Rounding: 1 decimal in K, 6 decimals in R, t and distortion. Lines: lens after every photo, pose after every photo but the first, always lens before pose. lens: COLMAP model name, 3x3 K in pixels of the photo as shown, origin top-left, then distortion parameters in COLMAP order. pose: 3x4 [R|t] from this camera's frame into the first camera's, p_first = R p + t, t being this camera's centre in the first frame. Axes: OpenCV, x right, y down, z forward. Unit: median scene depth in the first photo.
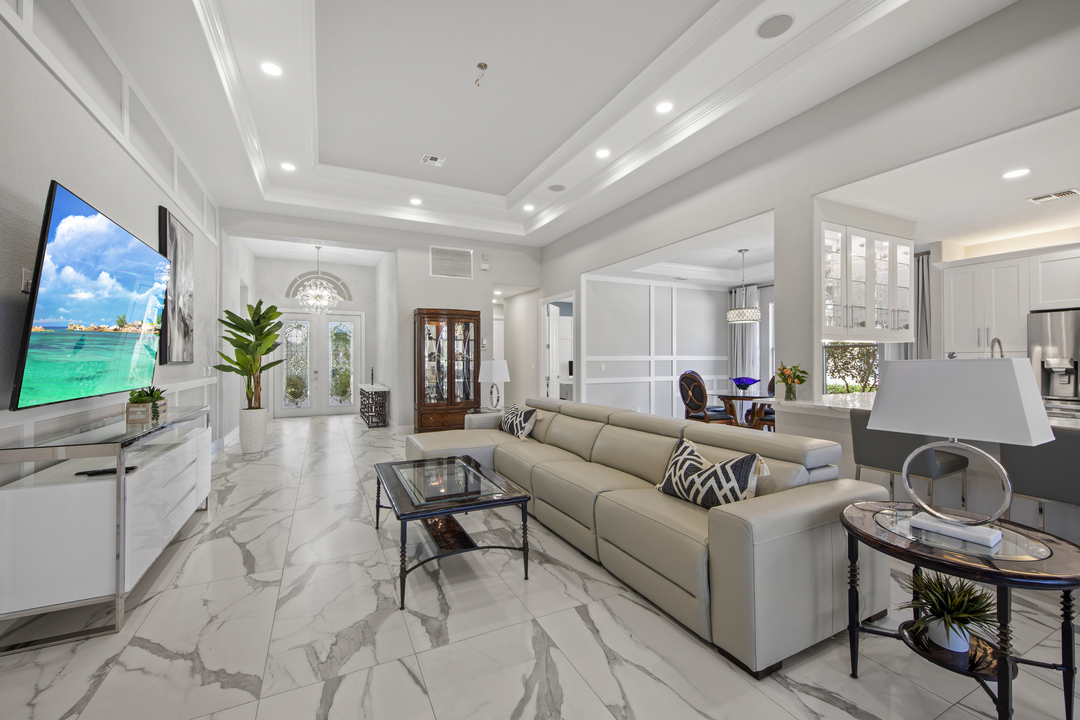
lens RADIAL K [[444.1, 0, 541.7], [0, 444.1, 362.8], [0, 0, 1]] dist [0.014692, 0.000062]
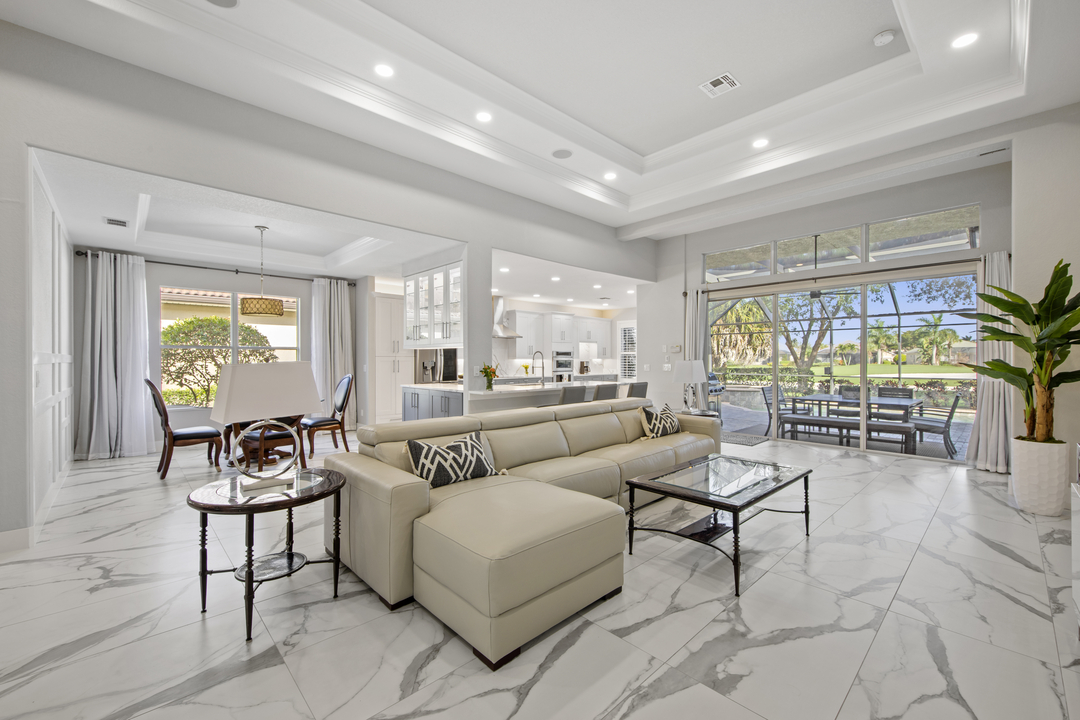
lens RADIAL K [[444.1, 0, 539.0], [0, 444.1, 357.6], [0, 0, 1]] dist [0.014692, 0.000062]
pose [[-0.296400, -0.007232, 0.955036, -1.370984], [0.013252, 0.999844, 0.011684, -0.040780], [-0.954972, 0.016119, -0.296258, 2.159977]]
